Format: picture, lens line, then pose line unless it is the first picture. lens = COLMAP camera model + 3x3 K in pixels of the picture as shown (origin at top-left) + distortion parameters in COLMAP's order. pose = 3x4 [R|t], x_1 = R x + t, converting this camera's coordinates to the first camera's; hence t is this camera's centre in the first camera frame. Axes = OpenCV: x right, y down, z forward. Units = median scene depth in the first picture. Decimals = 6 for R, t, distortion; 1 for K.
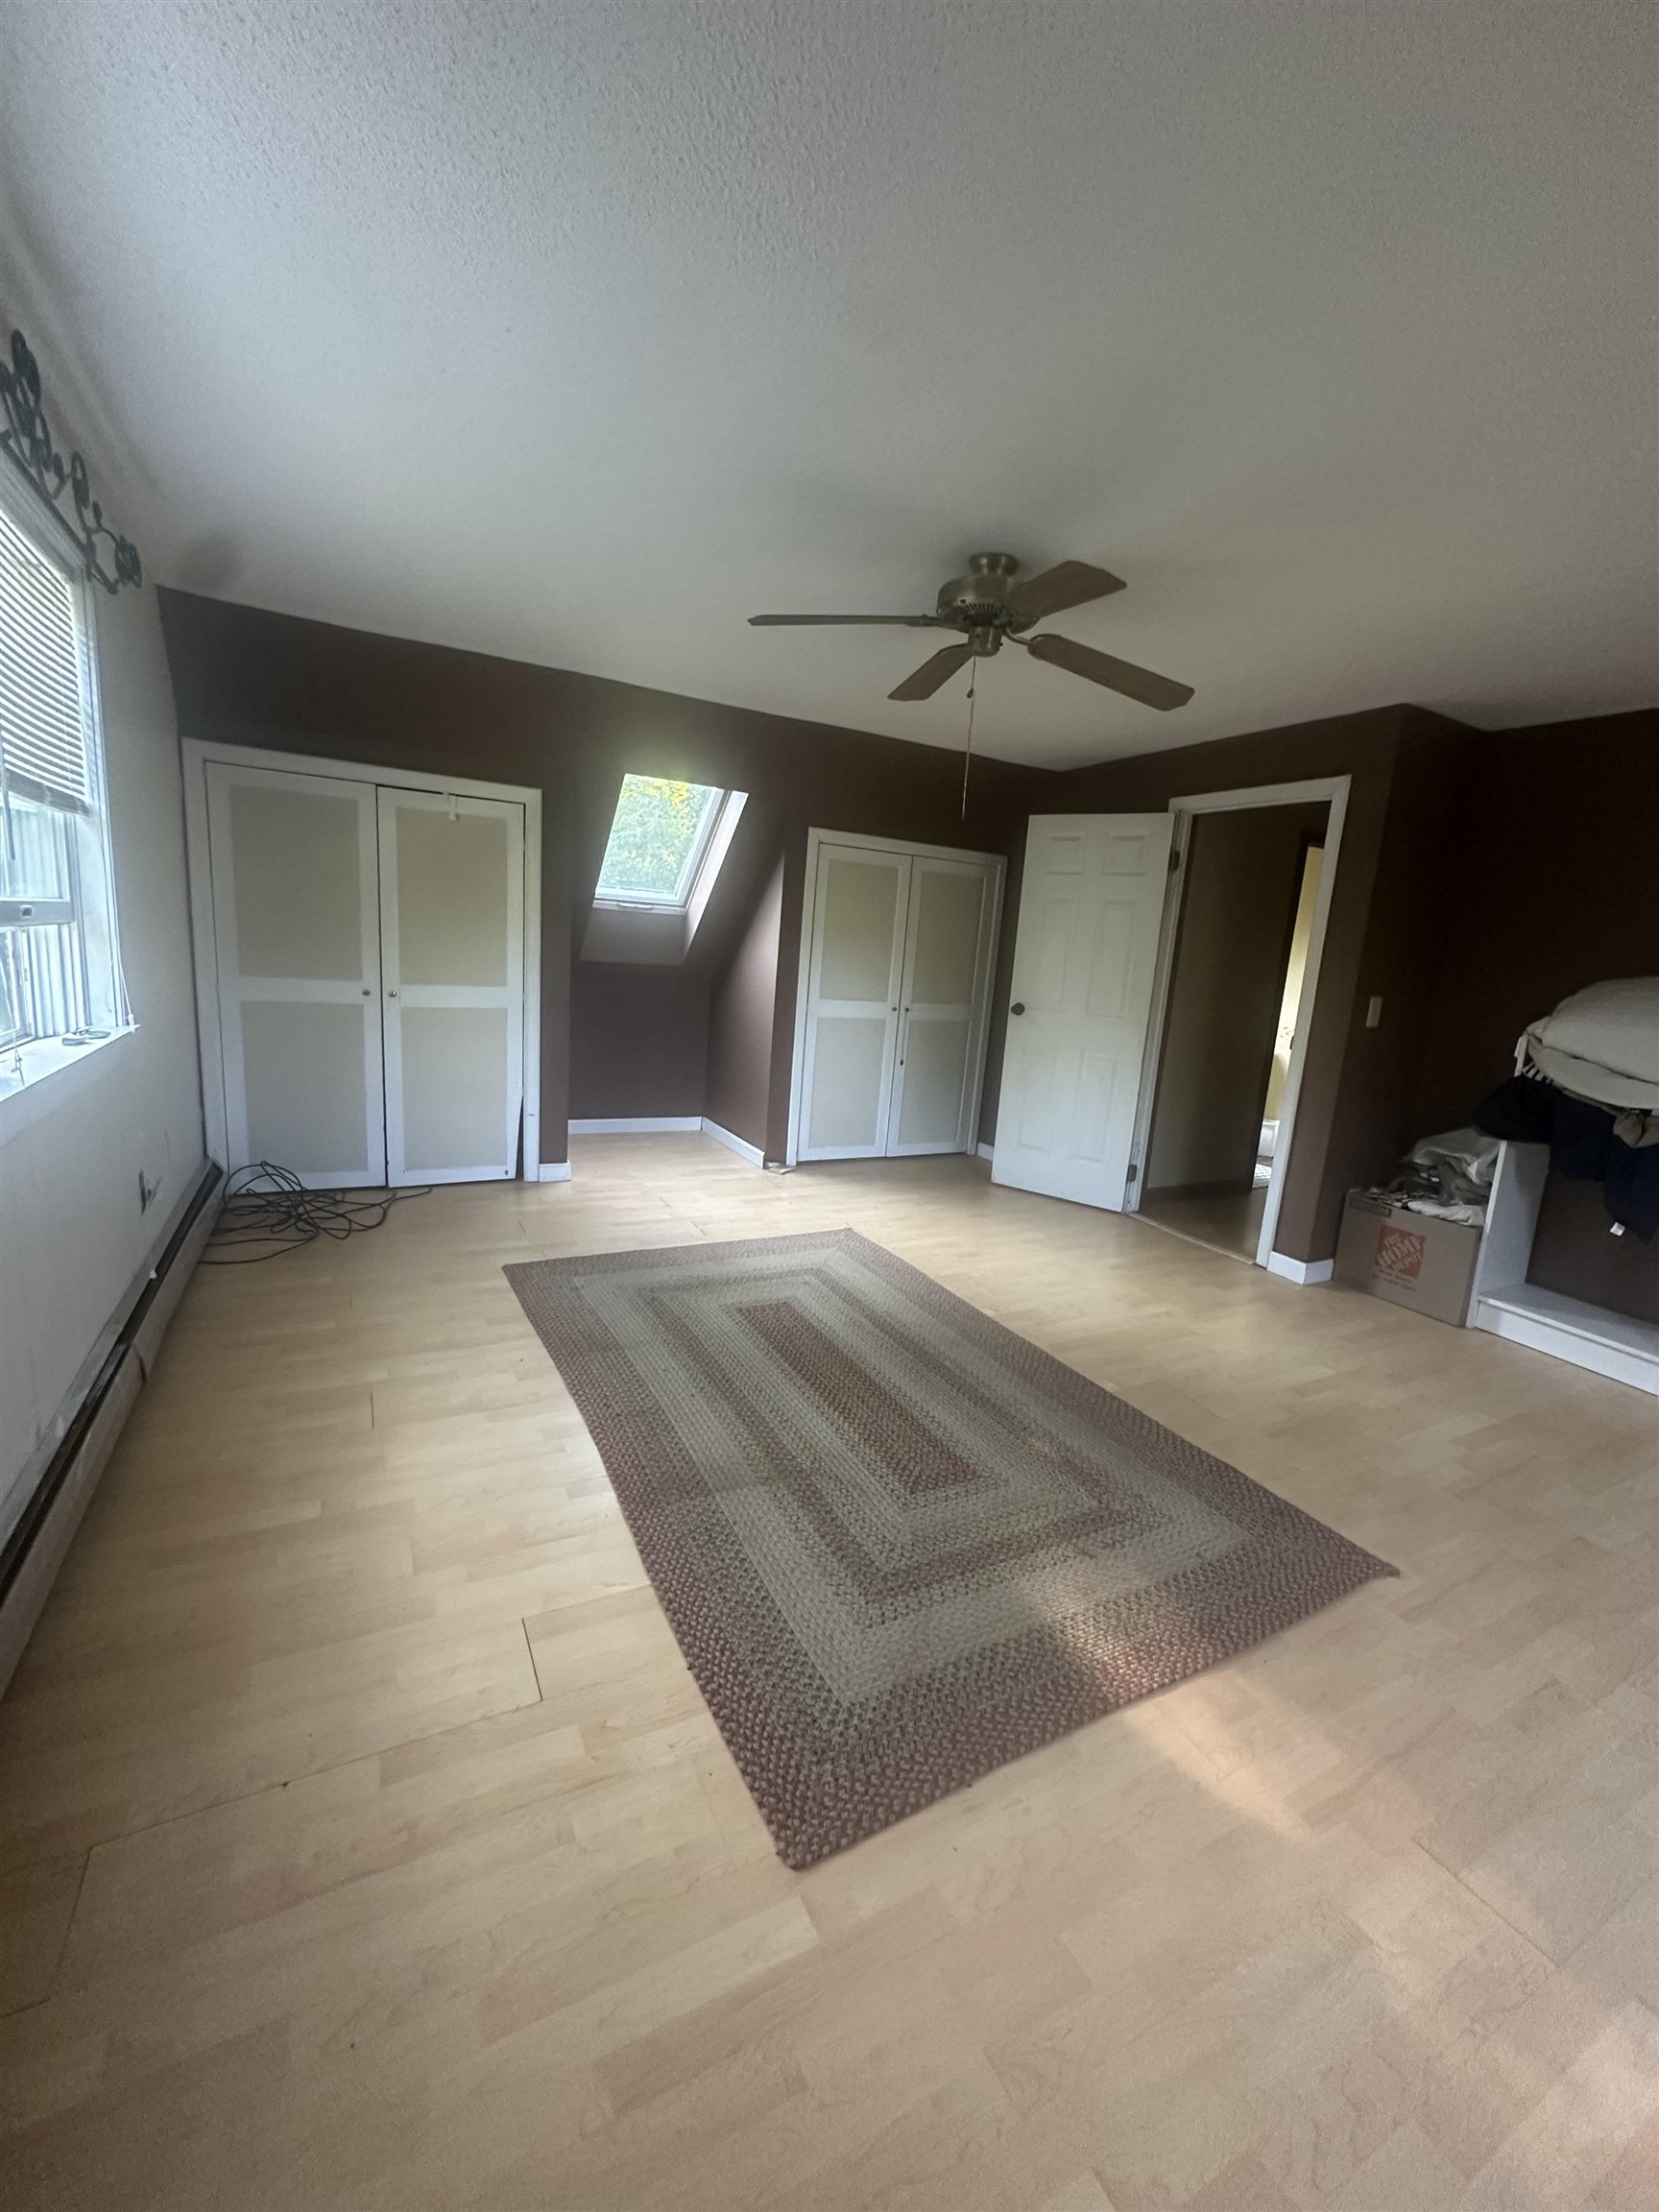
lens RADIAL K [[891.7, 0, 829.5], [0, 891.7, 1106.0], [0, 0, 1]] dist [-0.010949, -0.000003]
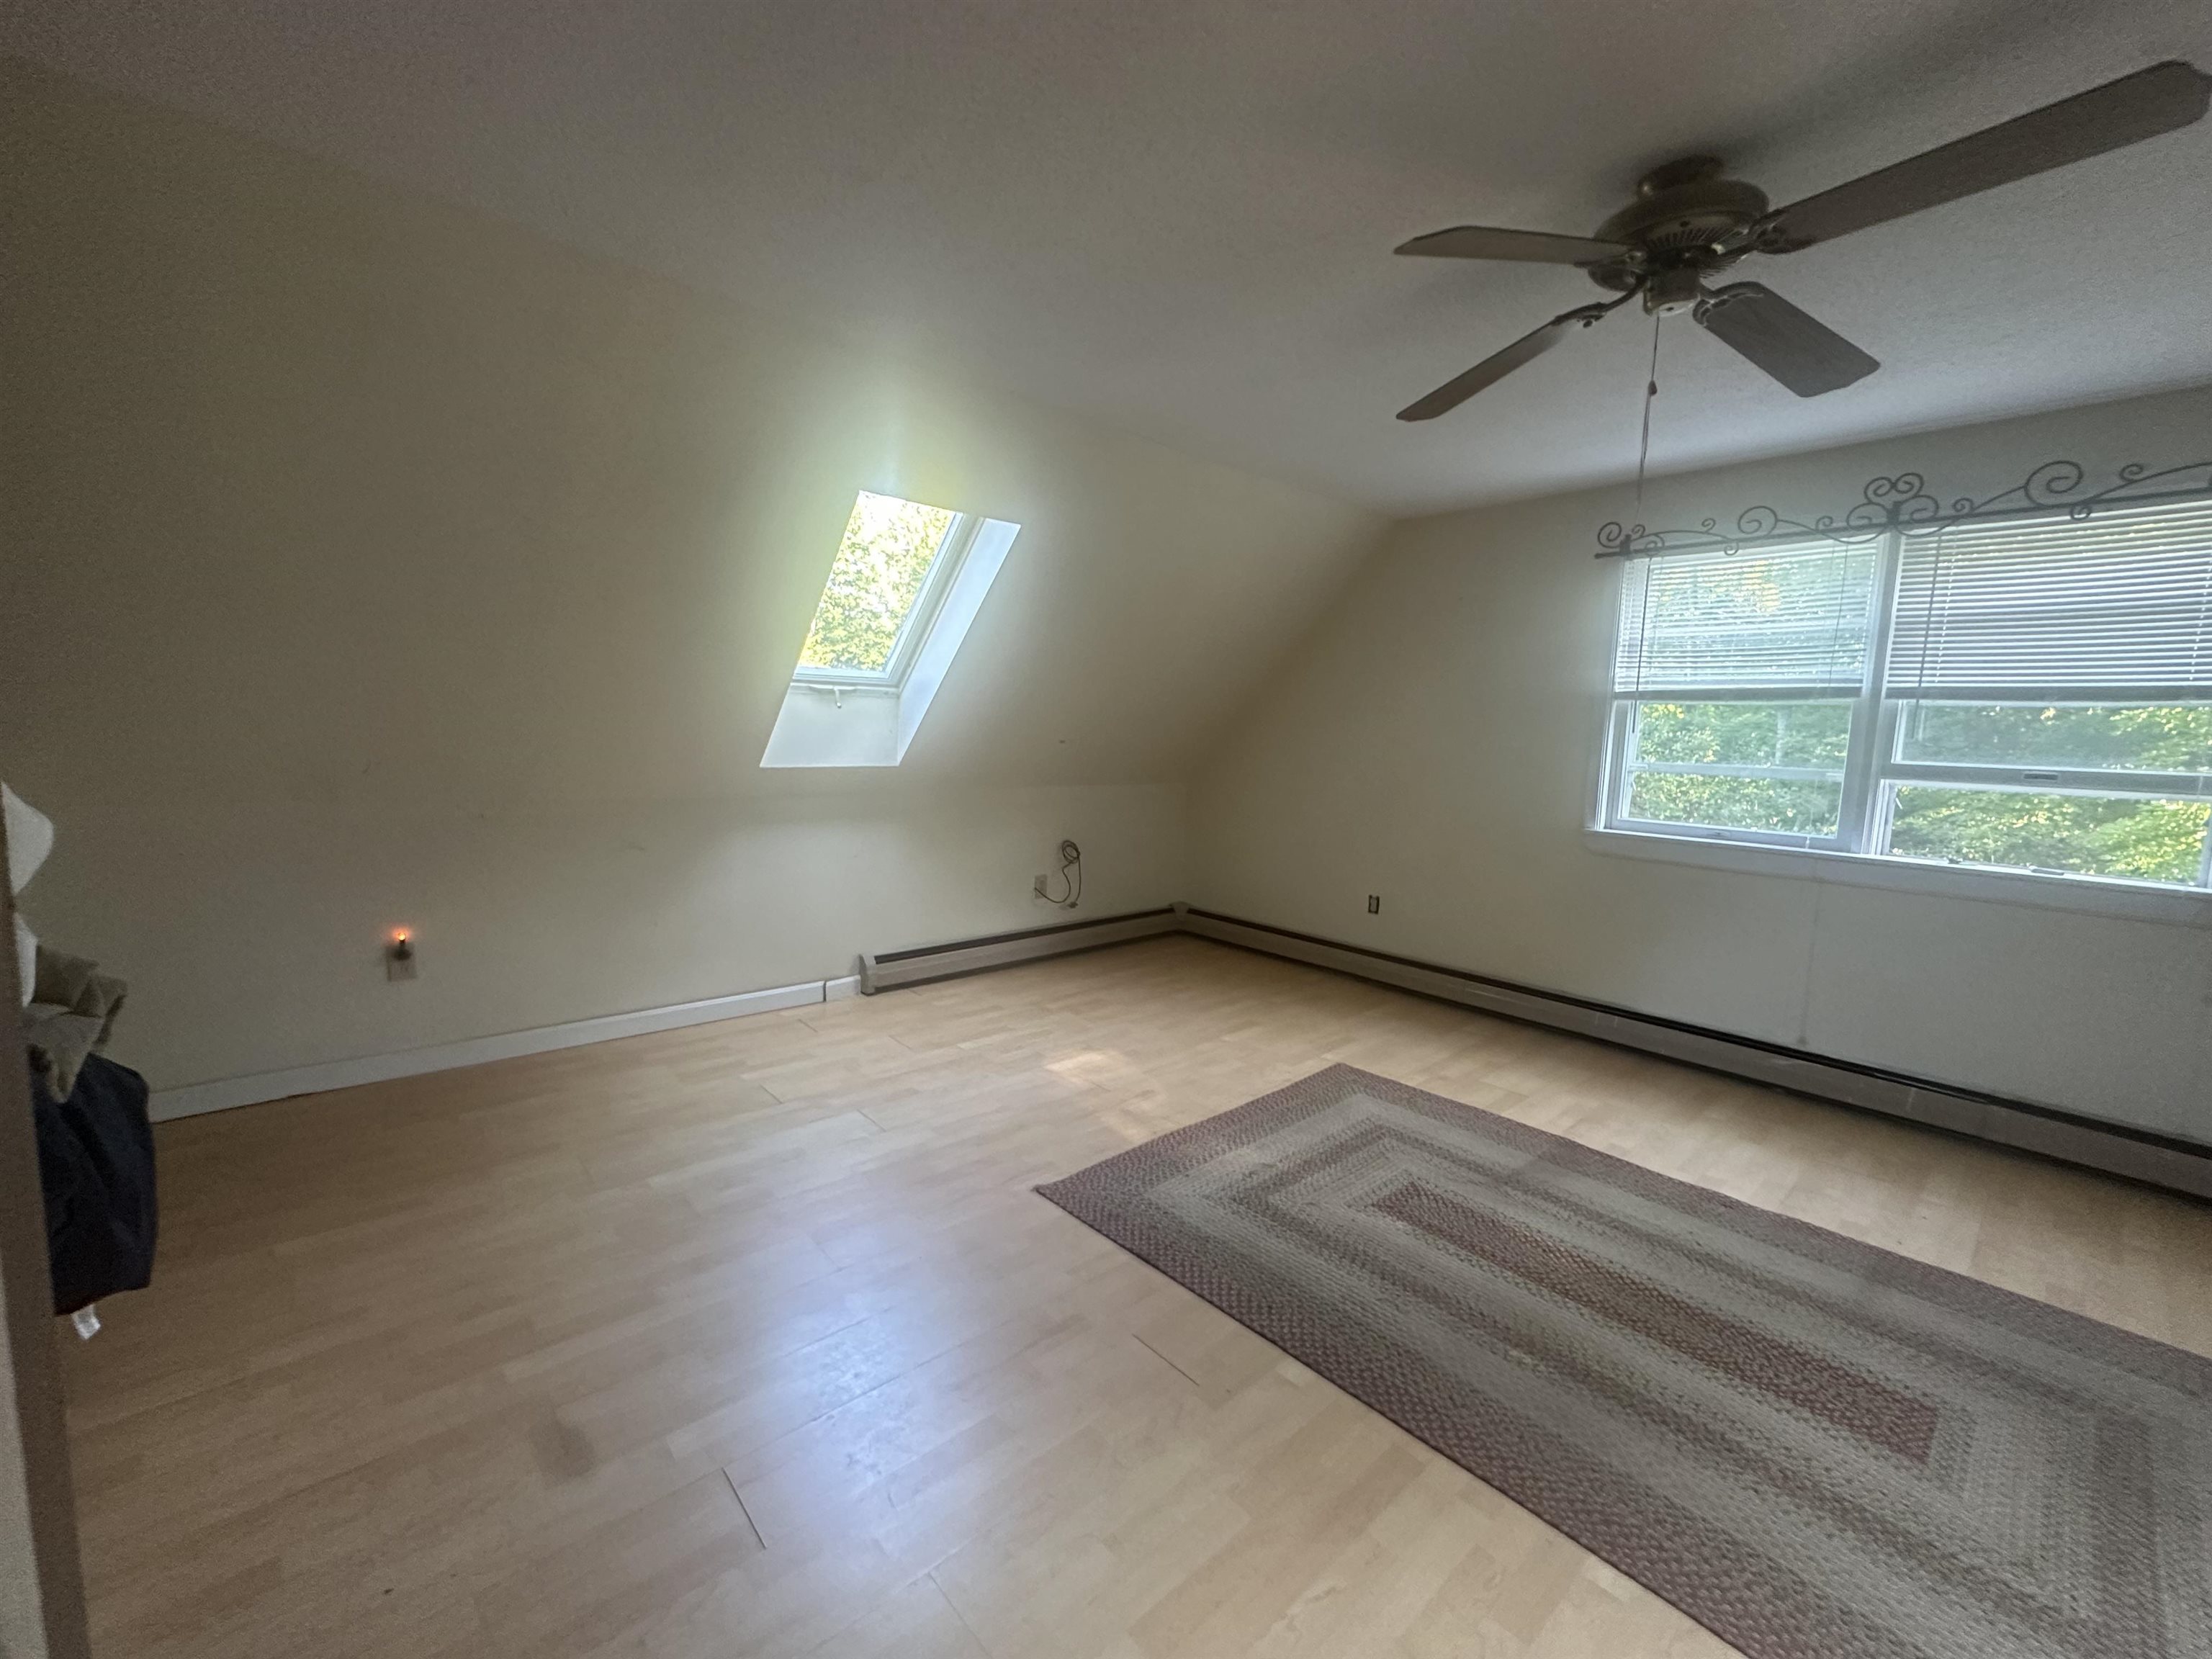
lens RADIAL K [[891.7, 0, 1106.0], [0, 891.7, 829.5], [0, 0, 1]] dist [-0.010949, -0.000003]
pose [[-0.966746, -0.066464, -0.246951, 0.848065], [-0.135450, 0.952147, 0.273989, -0.308034], [0.216924, 0.298327, -0.929487, 1.936647]]
